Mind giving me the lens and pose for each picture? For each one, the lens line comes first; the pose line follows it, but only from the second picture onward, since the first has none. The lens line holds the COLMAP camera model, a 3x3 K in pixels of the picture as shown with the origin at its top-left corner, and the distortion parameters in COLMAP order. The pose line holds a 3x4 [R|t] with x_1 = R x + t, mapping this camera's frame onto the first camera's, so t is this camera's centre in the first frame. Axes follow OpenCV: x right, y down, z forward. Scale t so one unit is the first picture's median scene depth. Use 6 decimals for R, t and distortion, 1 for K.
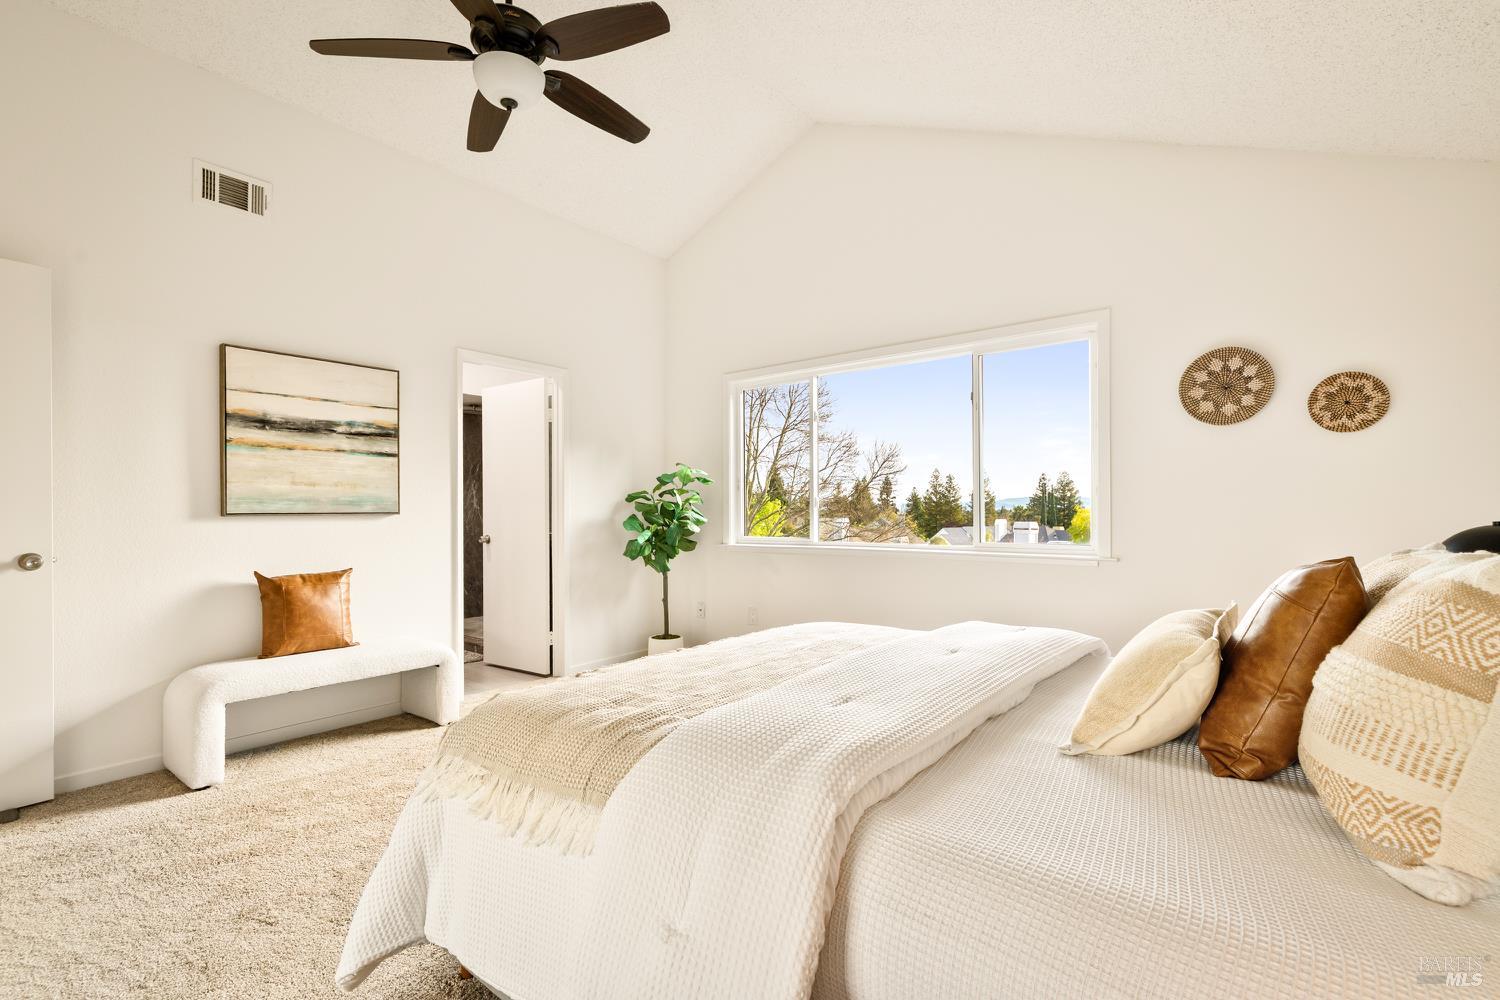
lens RADIAL K [[662.3, 0, 741.0], [0, 662.3, 510.6], [0, 0, 1]] dist [-0.001431, 0.001331]
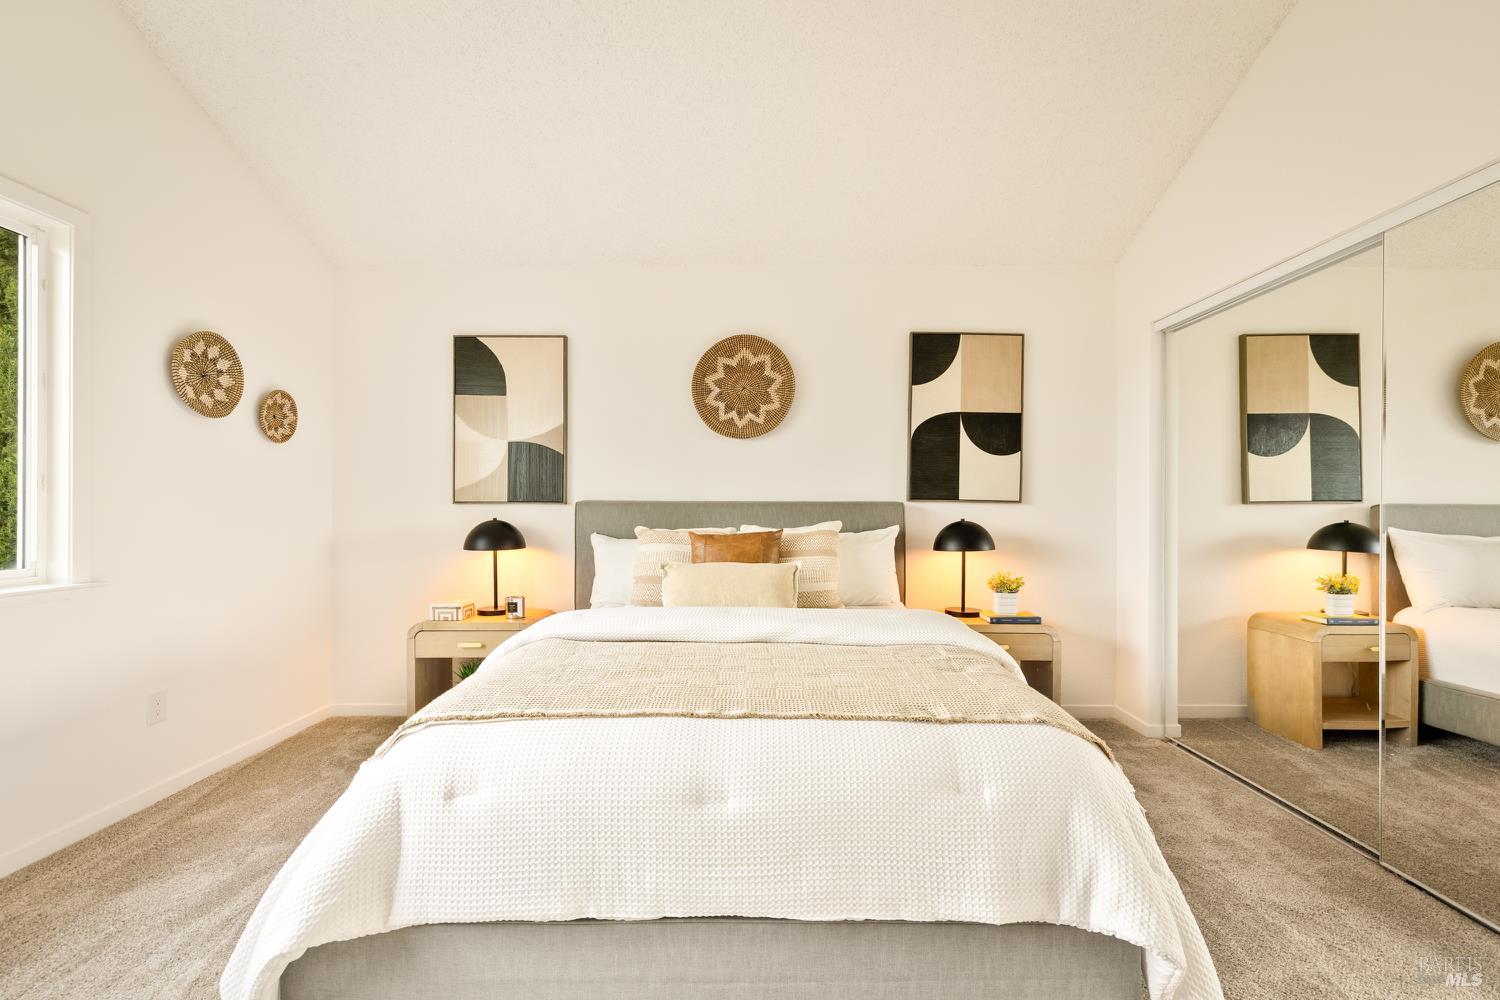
lens RADIAL K [[662.3, 0, 749.1], [0, 662.3, 520.5], [0, 0, 1]] dist [-0.001431, 0.001331]
pose [[-0.619792, -0.005060, 0.784750, -0.426797], [0.007485, 0.999896, 0.012359, 0.006435], [-0.784730, 0.013534, -0.619690, 0.950192]]
